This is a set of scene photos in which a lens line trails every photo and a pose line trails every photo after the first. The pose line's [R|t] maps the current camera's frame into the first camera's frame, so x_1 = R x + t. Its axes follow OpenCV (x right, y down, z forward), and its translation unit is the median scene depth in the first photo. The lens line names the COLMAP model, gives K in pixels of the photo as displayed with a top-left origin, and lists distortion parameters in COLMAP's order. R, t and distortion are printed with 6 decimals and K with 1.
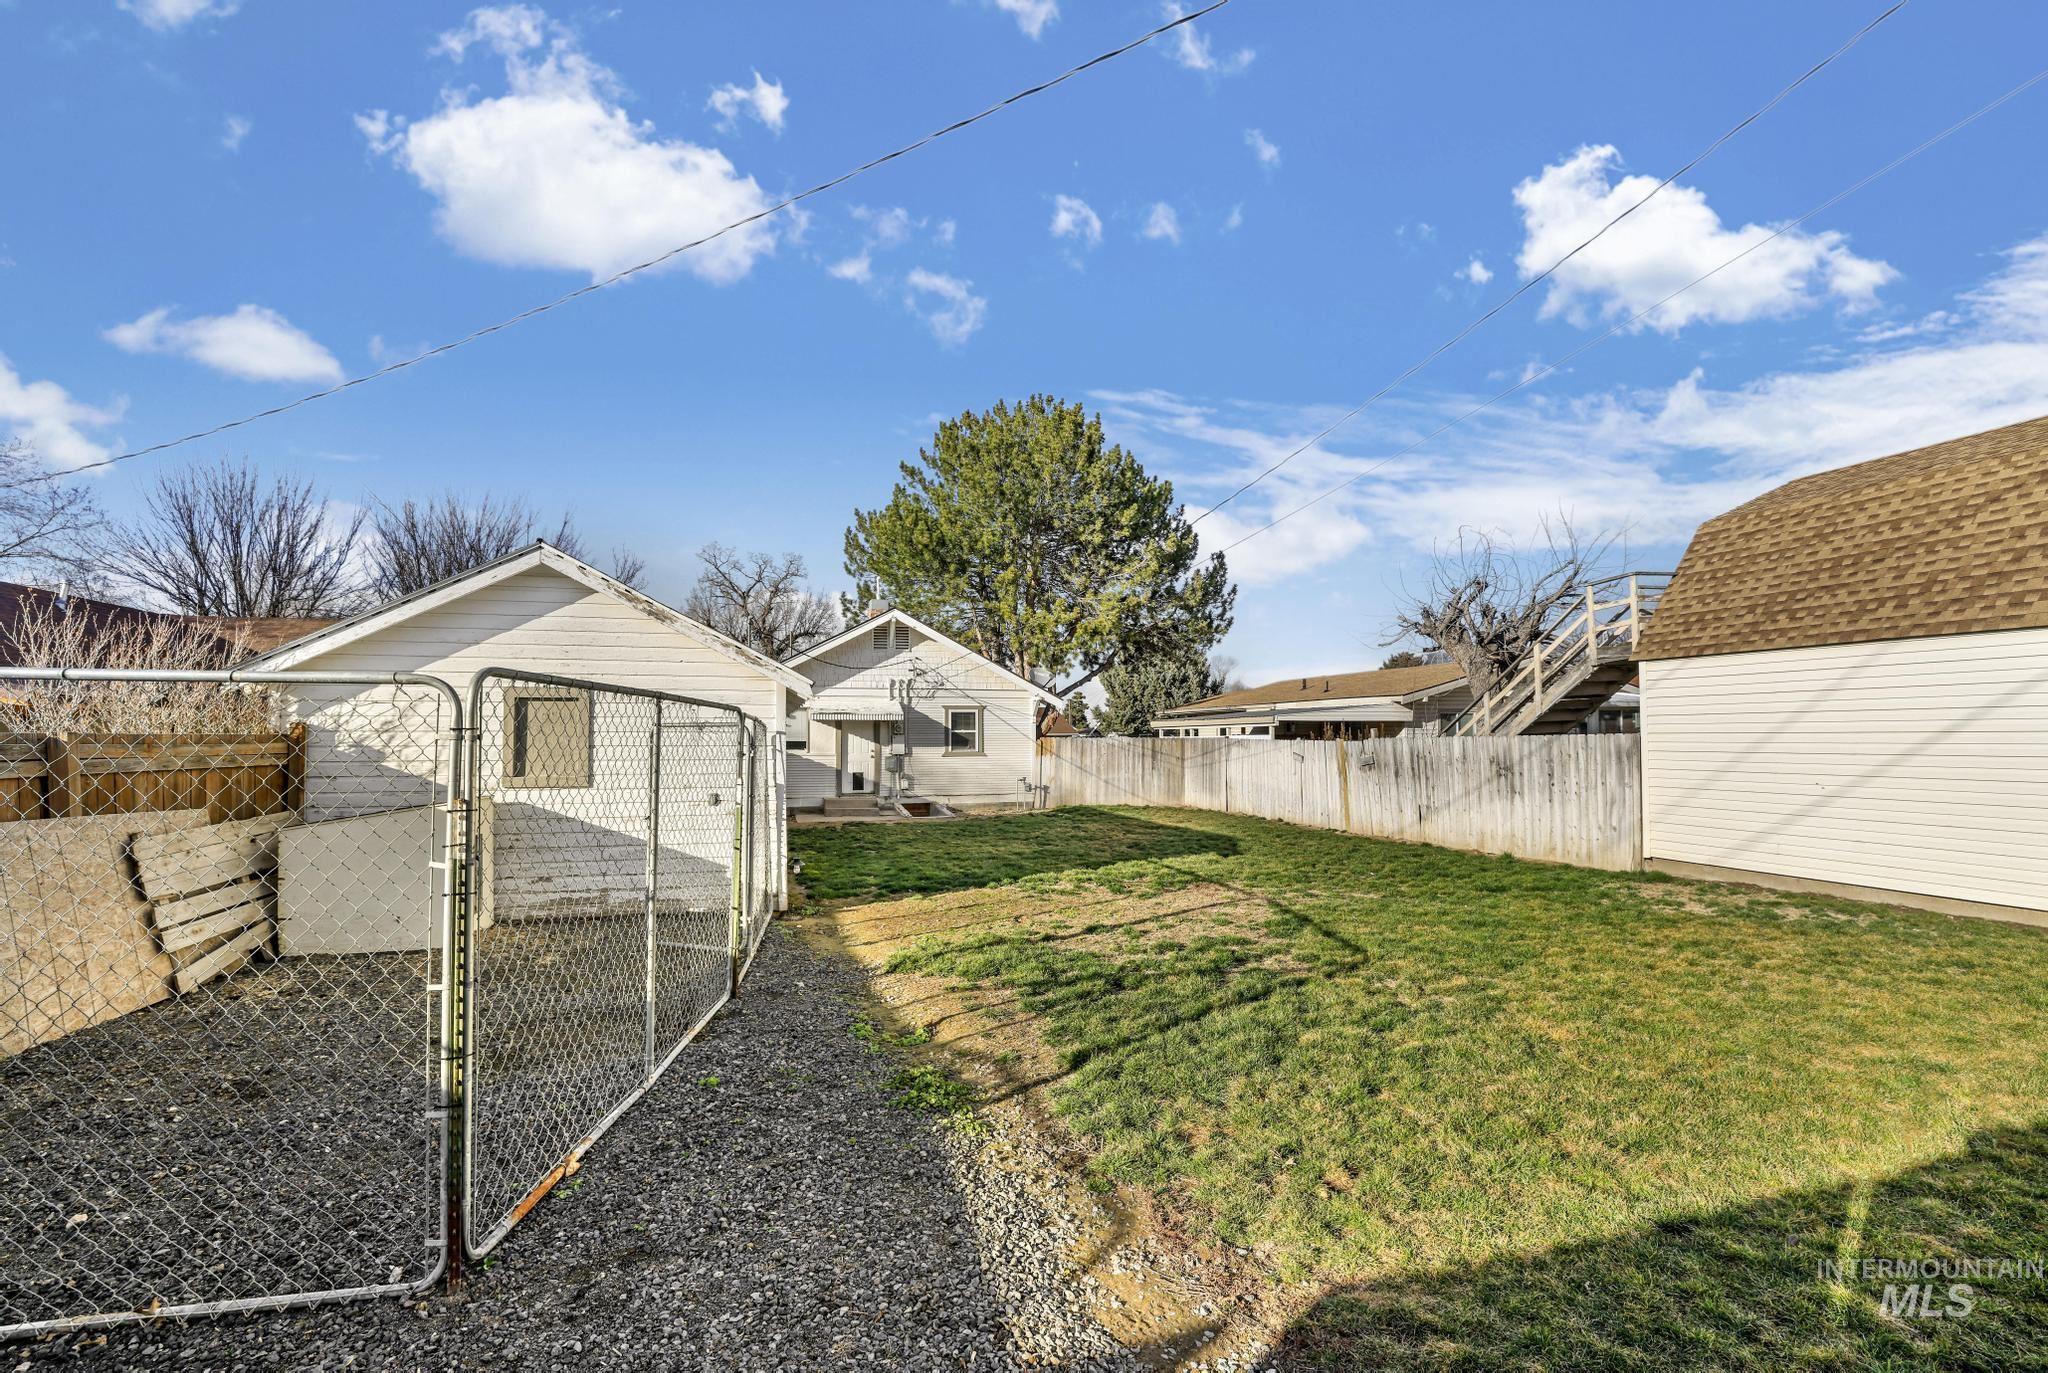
lens RADIAL K [[884.2, 0, 1011.3], [0, 884.2, 688.3], [0, 0, 1]] dist [-0.042976, 0.018396]
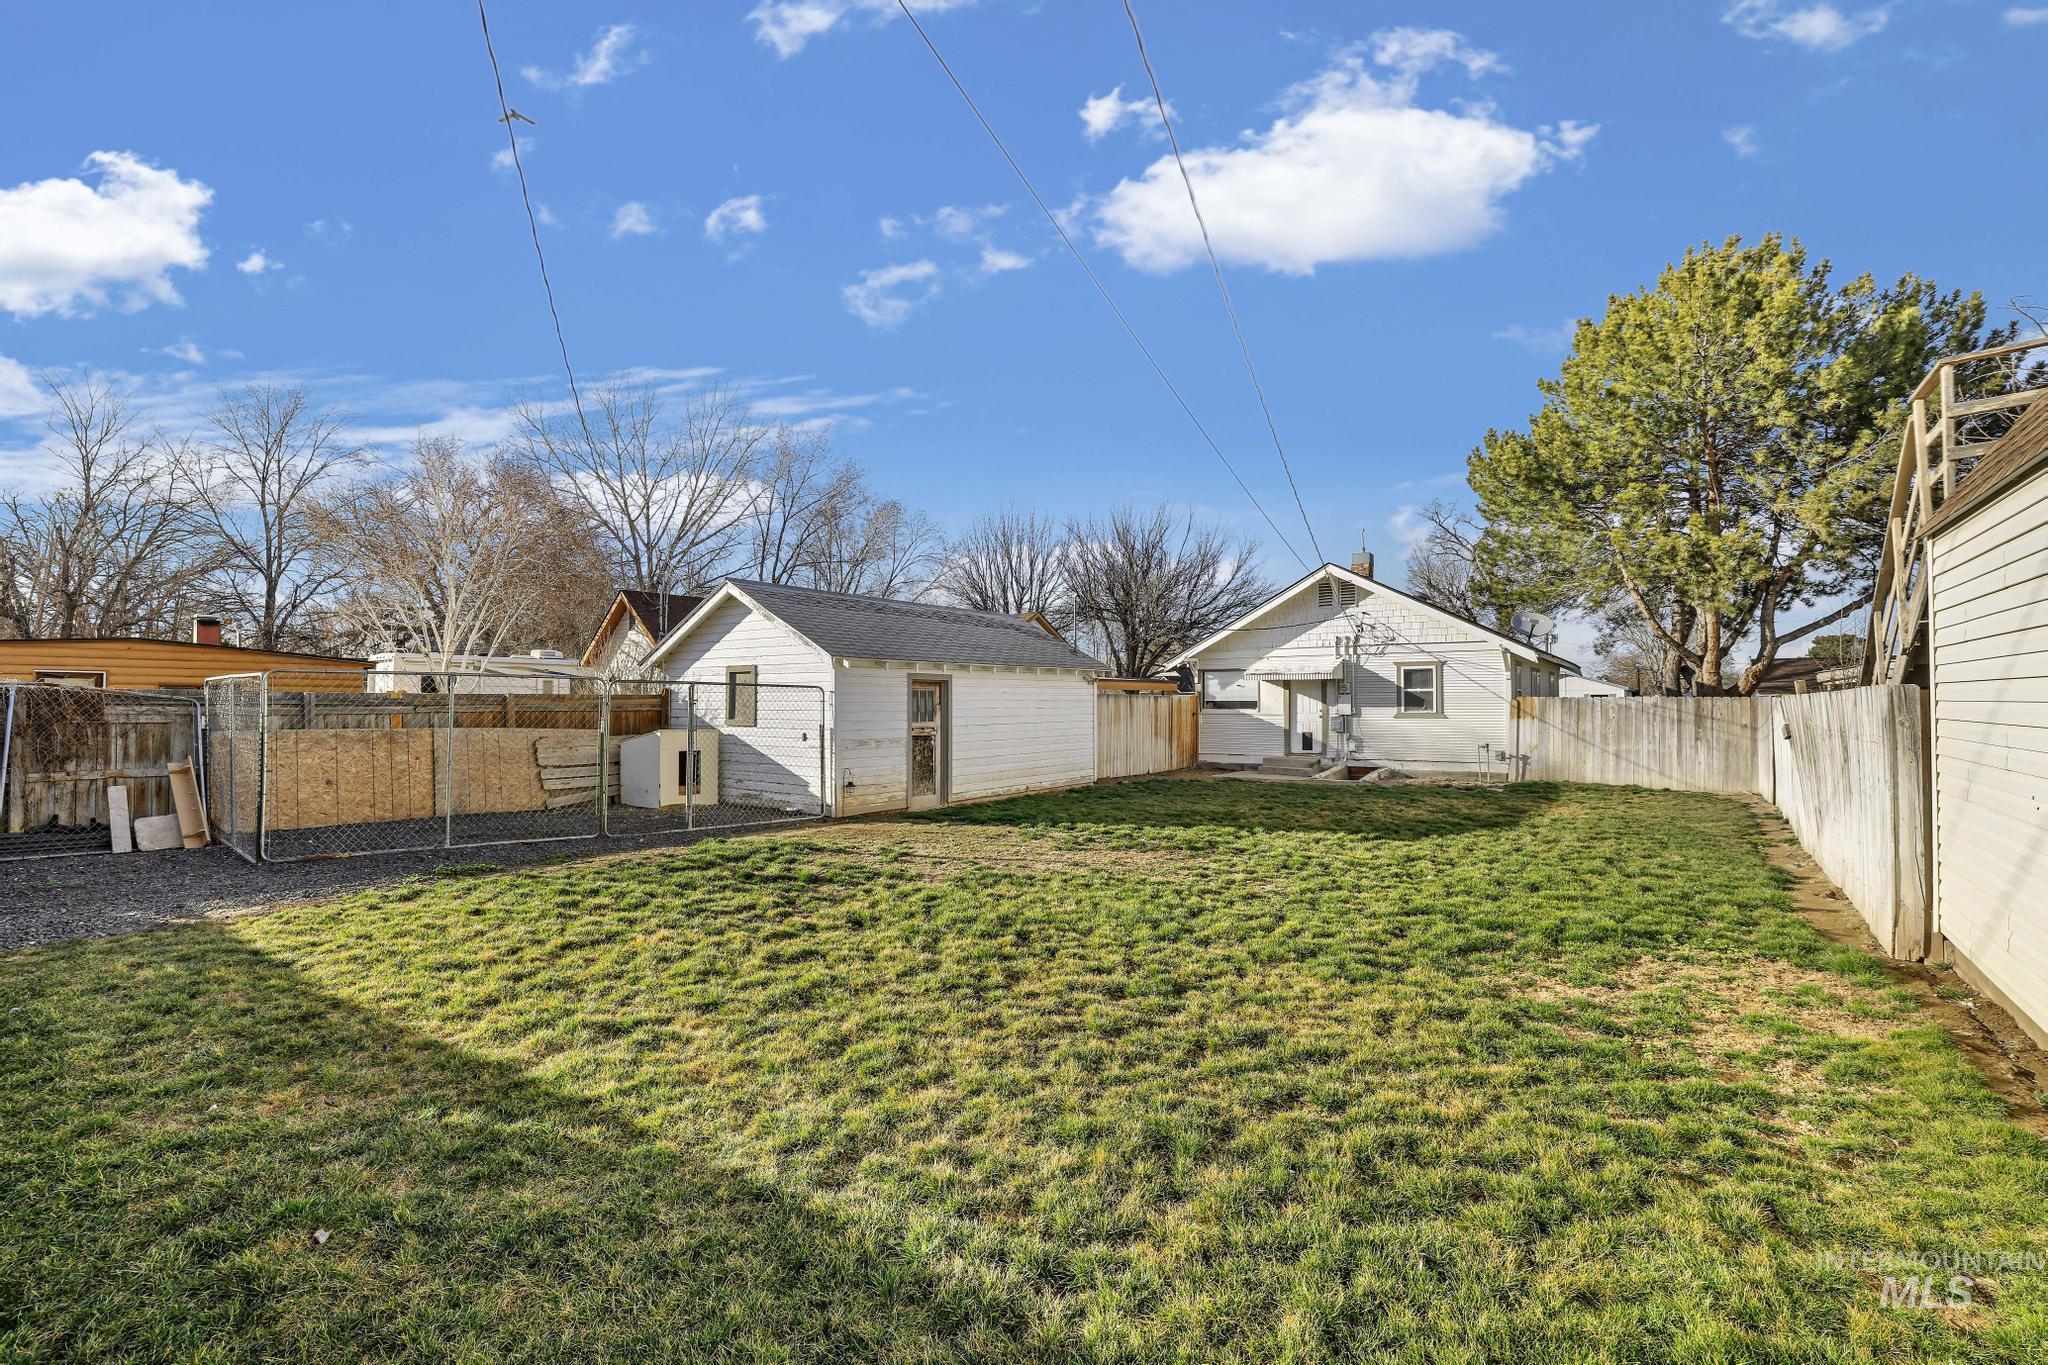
lens RADIAL K [[884.2, 0, 1011.3], [0, 884.2, 684.3], [0, 0, 1]] dist [-0.042976, 0.018396]
pose [[0.624206, -0.012441, -0.781160, 0.390266], [0.042762, 0.998918, 0.018261, 0.009118], [0.780088, -0.044802, 0.624063, 0.128522]]
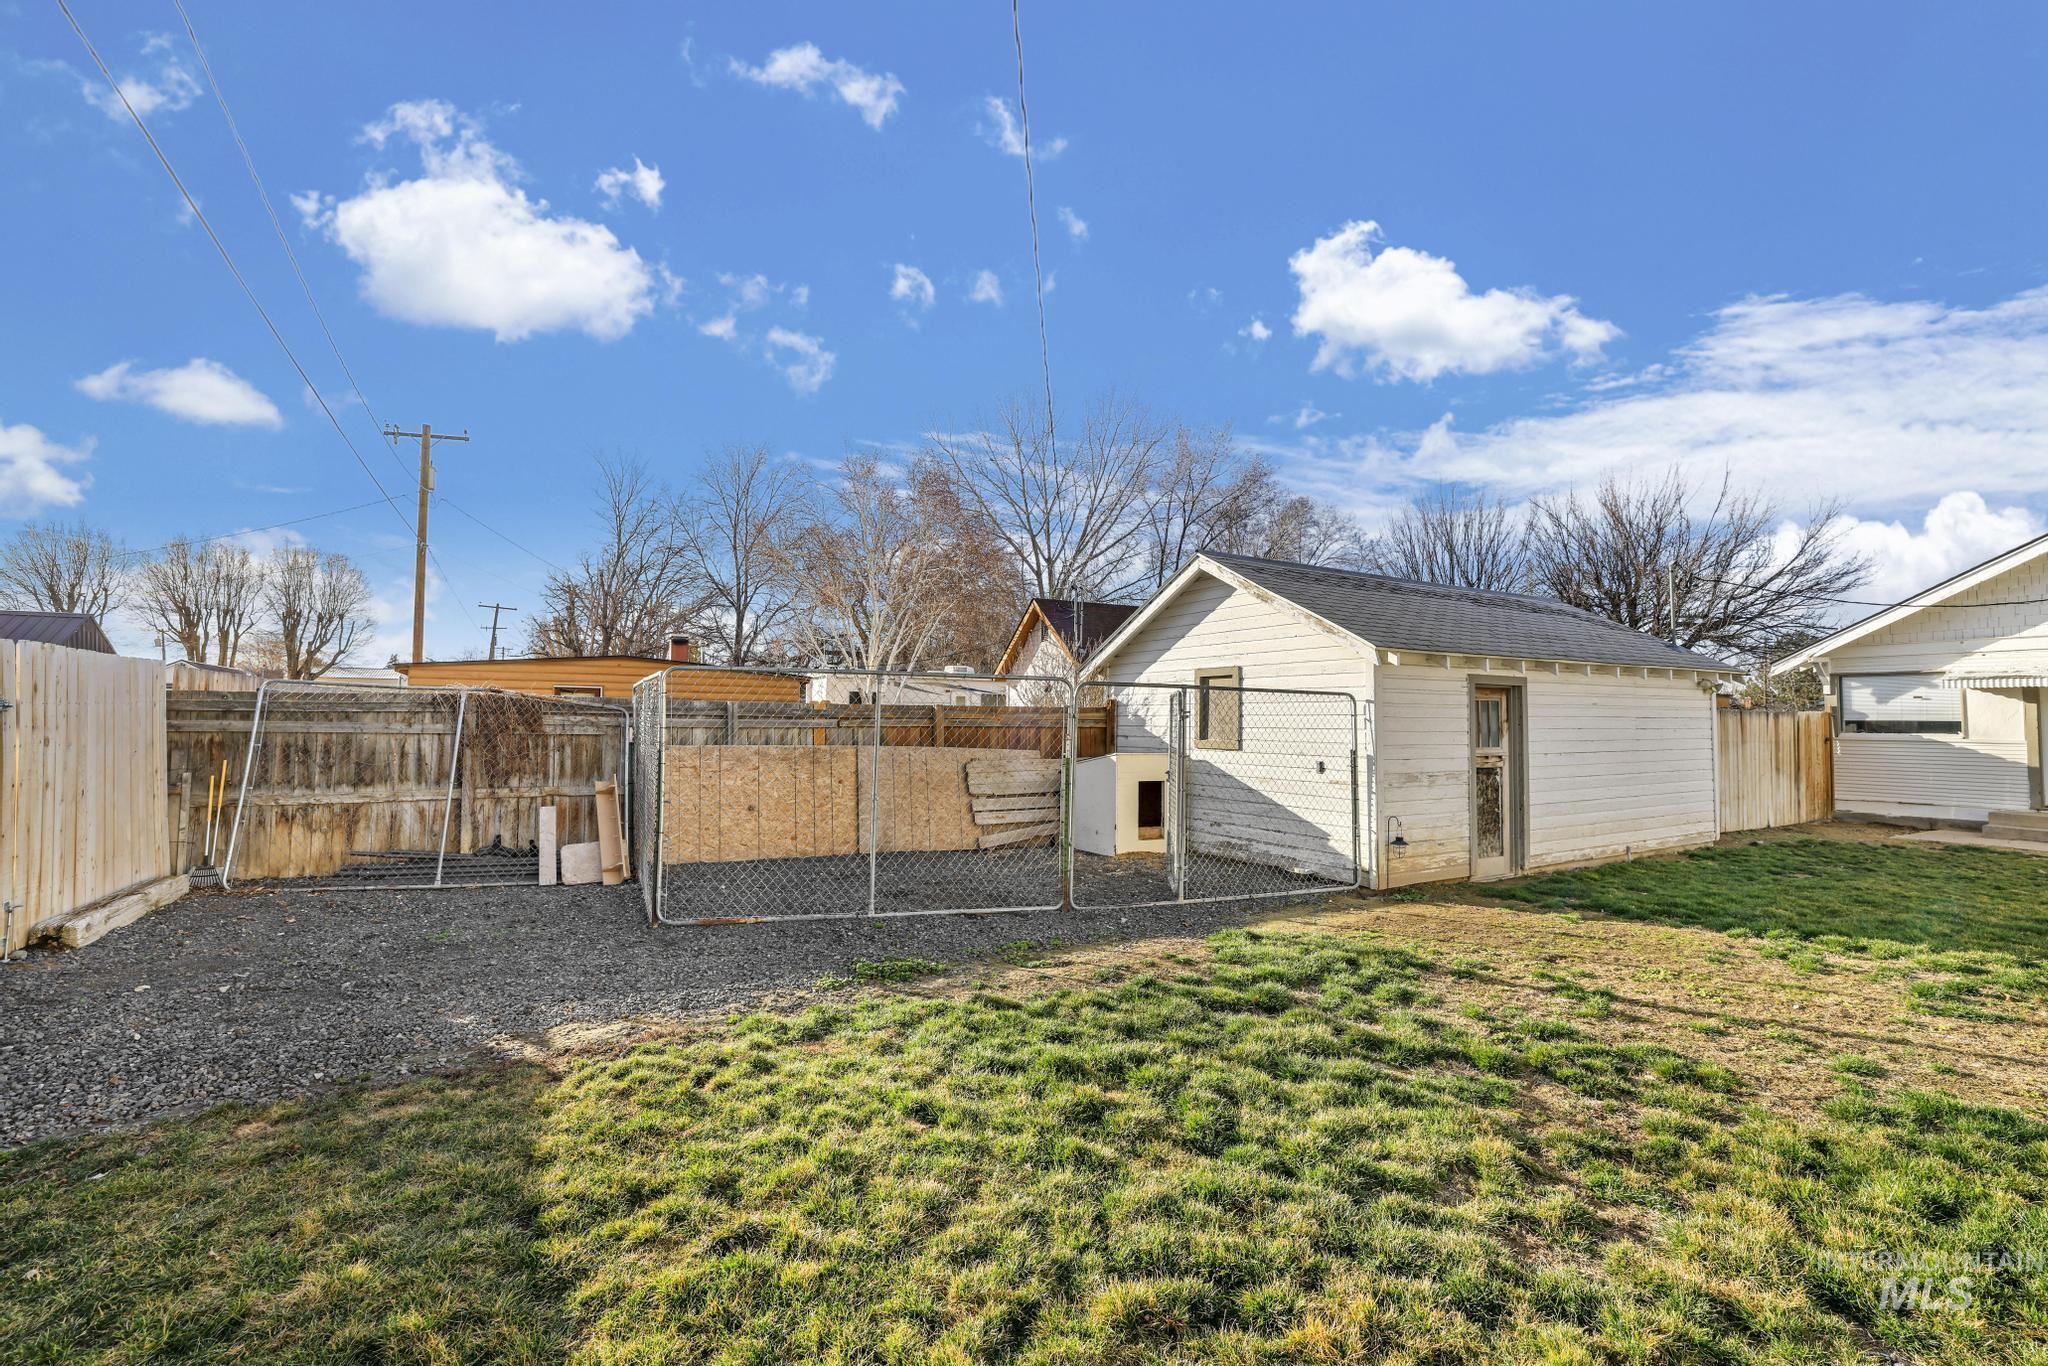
lens RADIAL K [[884.2, 0, 1011.3], [0, 884.2, 684.8], [0, 0, 1]] dist [-0.042976, 0.018396]
pose [[0.253618, -0.034055, -0.966705, 0.211323], [0.047395, 0.998617, -0.022744, 0.013425], [0.966143, -0.040049, 0.254882, 0.145974]]
